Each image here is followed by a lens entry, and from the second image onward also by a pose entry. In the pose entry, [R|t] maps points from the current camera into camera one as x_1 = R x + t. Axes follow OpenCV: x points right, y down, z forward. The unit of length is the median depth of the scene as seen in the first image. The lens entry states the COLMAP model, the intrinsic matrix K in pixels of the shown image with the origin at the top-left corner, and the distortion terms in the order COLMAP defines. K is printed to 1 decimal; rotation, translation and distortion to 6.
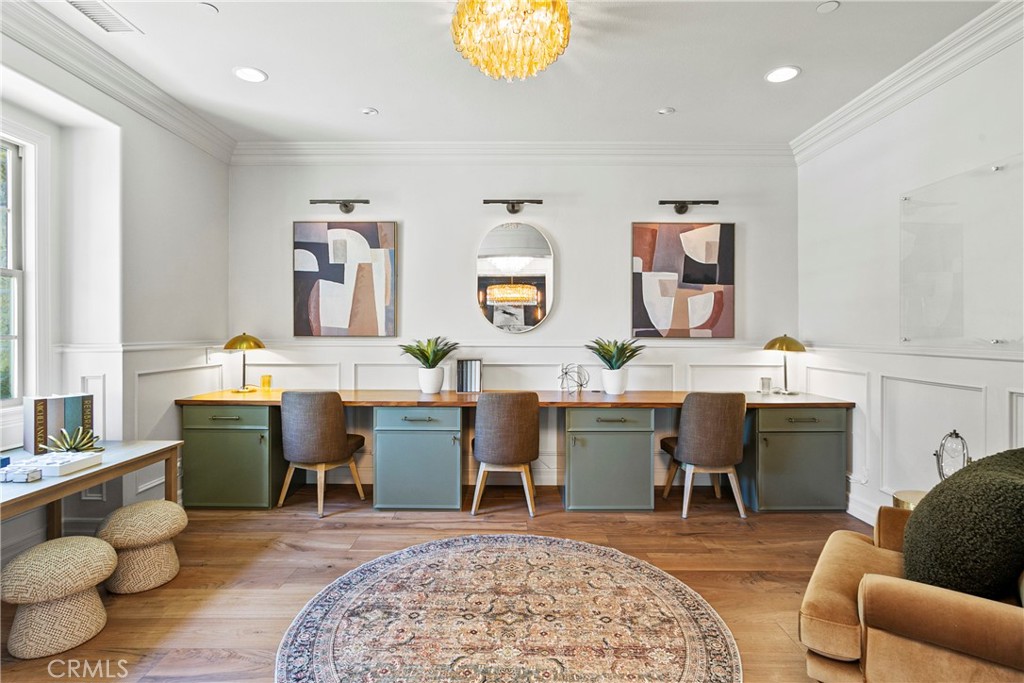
lens RADIAL K [[533.1, 0, 512.2], [0, 533.1, 334.6], [0, 0, 1]] dist [-0.004774, 0.004064]
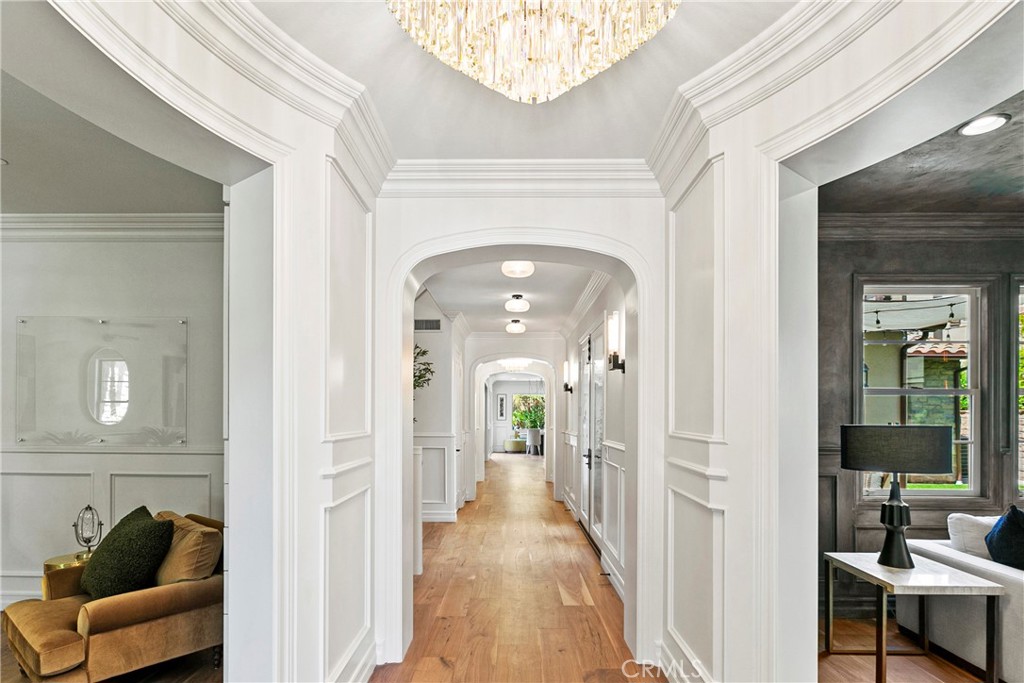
lens RADIAL K [[533.1, 0, 511.4], [0, 533.1, 340.6], [0, 0, 1]] dist [-0.004774, 0.004064]
pose [[-0.004585, 0.132809, 0.991131, -1.000634], [0.002186, 0.991140, -0.132800, -0.106208], [-0.999987, 0.001557, -0.004835, -0.240525]]
